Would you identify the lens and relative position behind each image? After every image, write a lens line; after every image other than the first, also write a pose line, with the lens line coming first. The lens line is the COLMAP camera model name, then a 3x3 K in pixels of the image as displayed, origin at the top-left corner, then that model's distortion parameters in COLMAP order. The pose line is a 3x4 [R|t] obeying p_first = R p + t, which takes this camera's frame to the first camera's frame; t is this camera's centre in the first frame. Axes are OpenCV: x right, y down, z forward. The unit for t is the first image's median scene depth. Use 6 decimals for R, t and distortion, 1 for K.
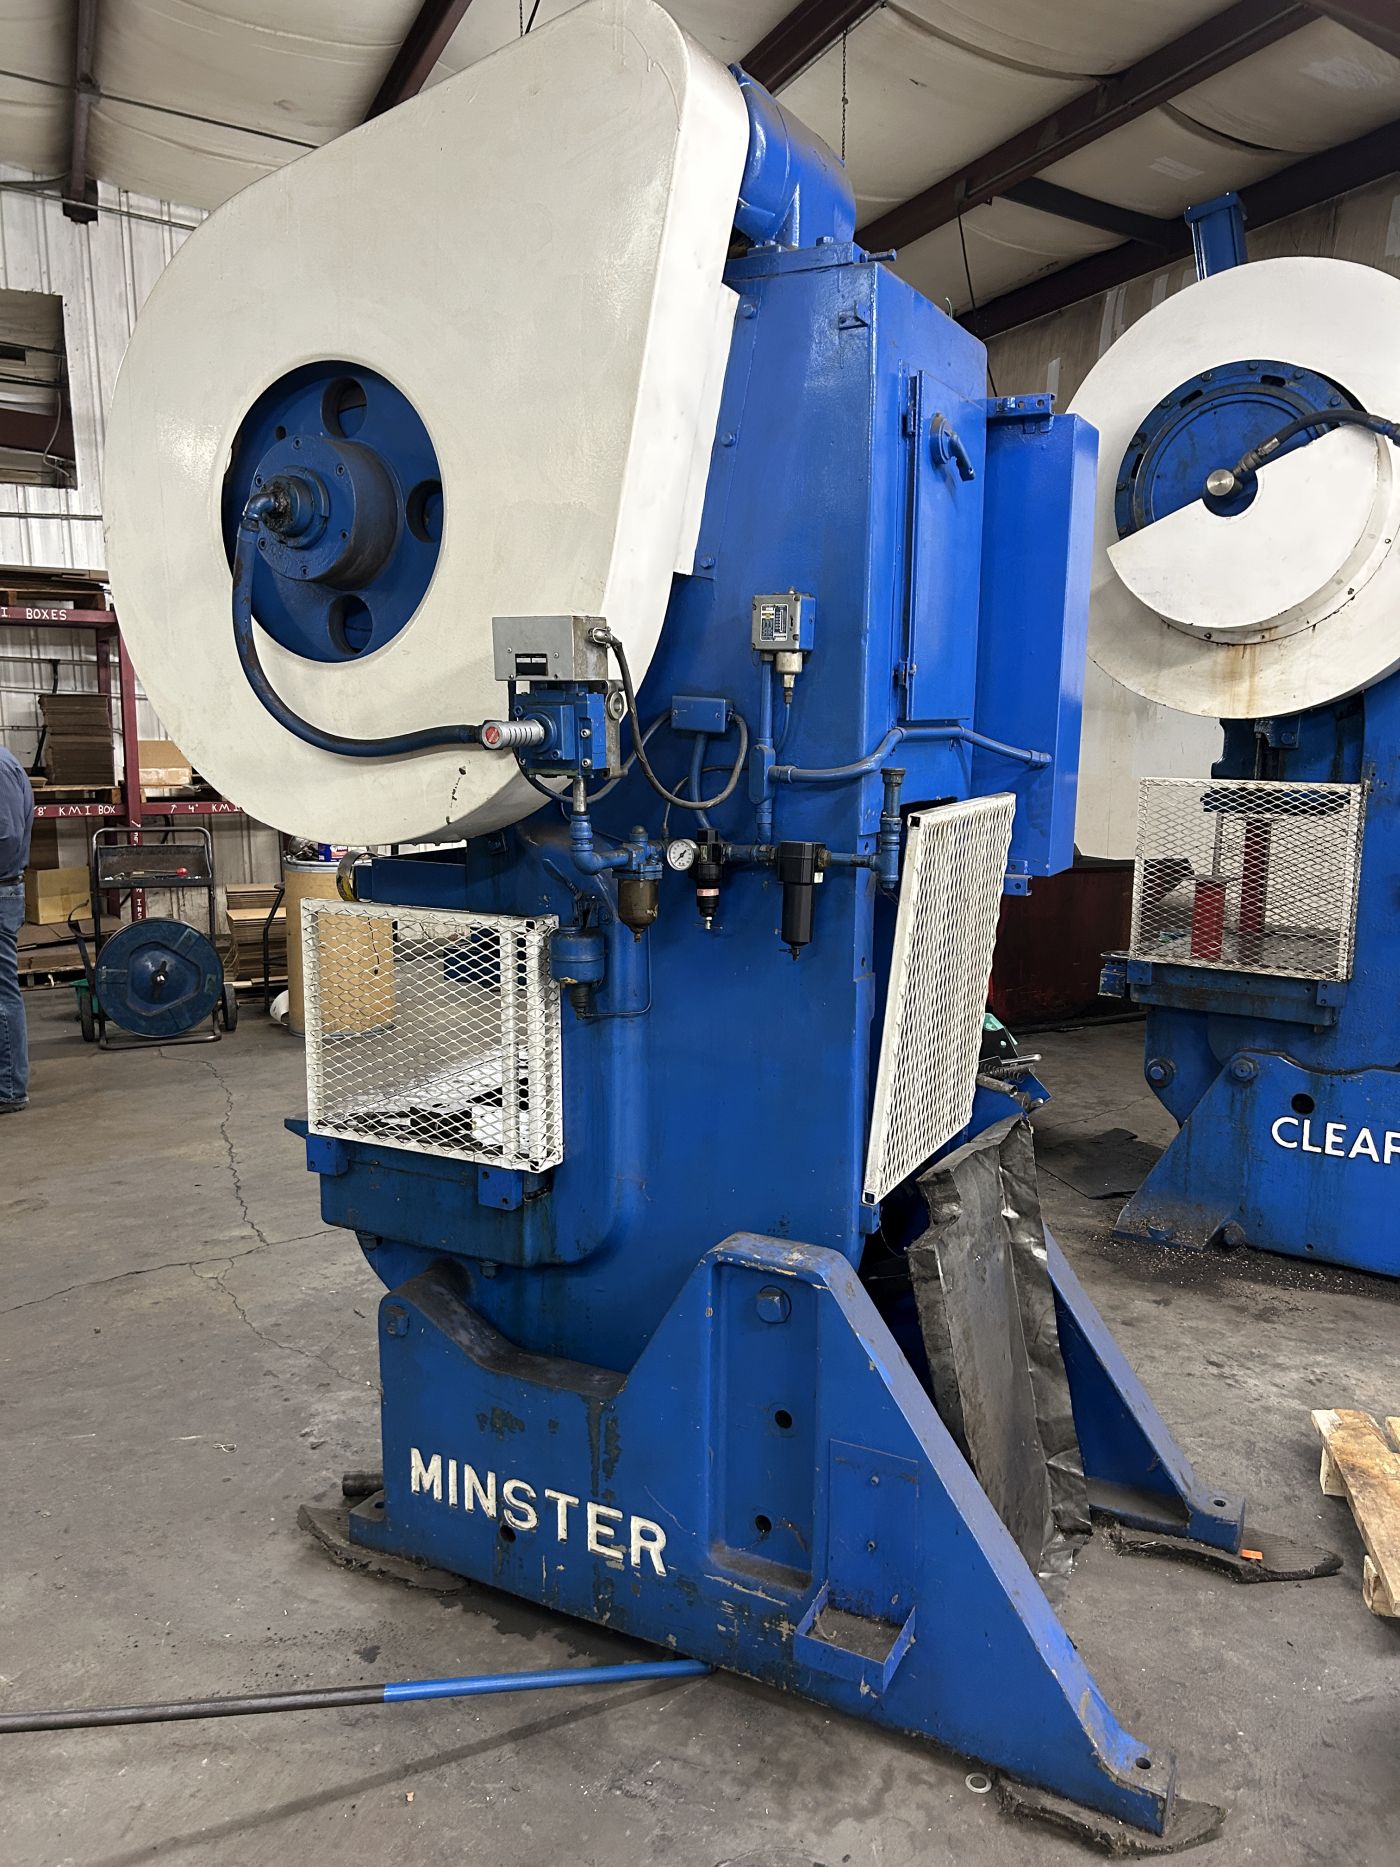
lens RADIAL K [[1419.6, 0, 700.0], [0, 1419.6, 933.5], [0, 0, 1]] dist [0.041244, -0.043136]
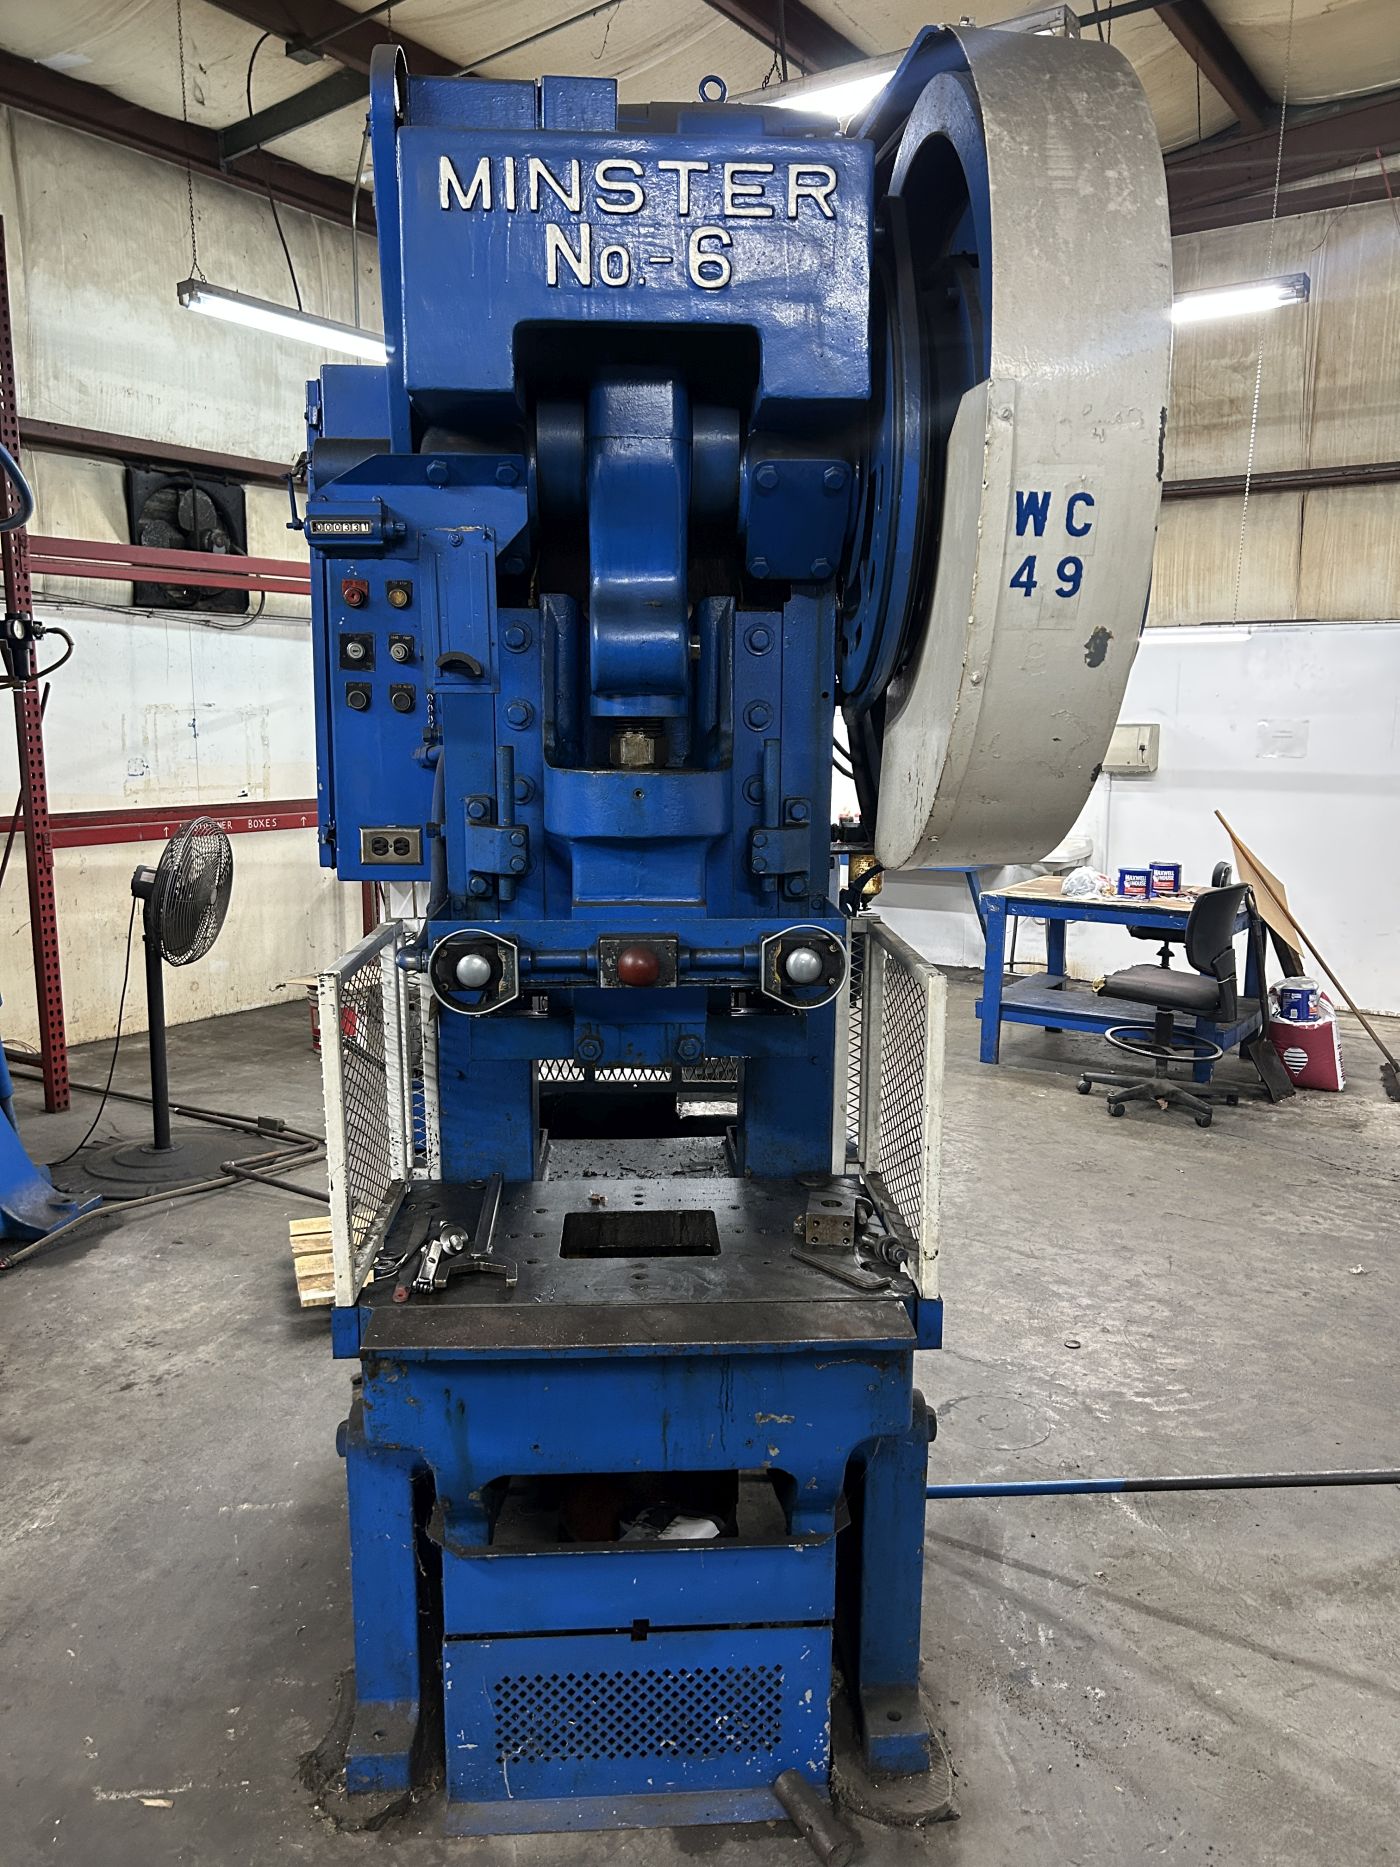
lens RADIAL K [[1431.2, 0, 707.4], [0, 1431.2, 948.6], [0, 0, 1]] dist [0.013013, 0.003894]
pose [[-0.524993, -0.154250, 0.837012, -0.874195], [0.125145, 0.958761, 0.255180, -0.254791], [-0.841856, 0.238715, -0.484039, 1.557054]]
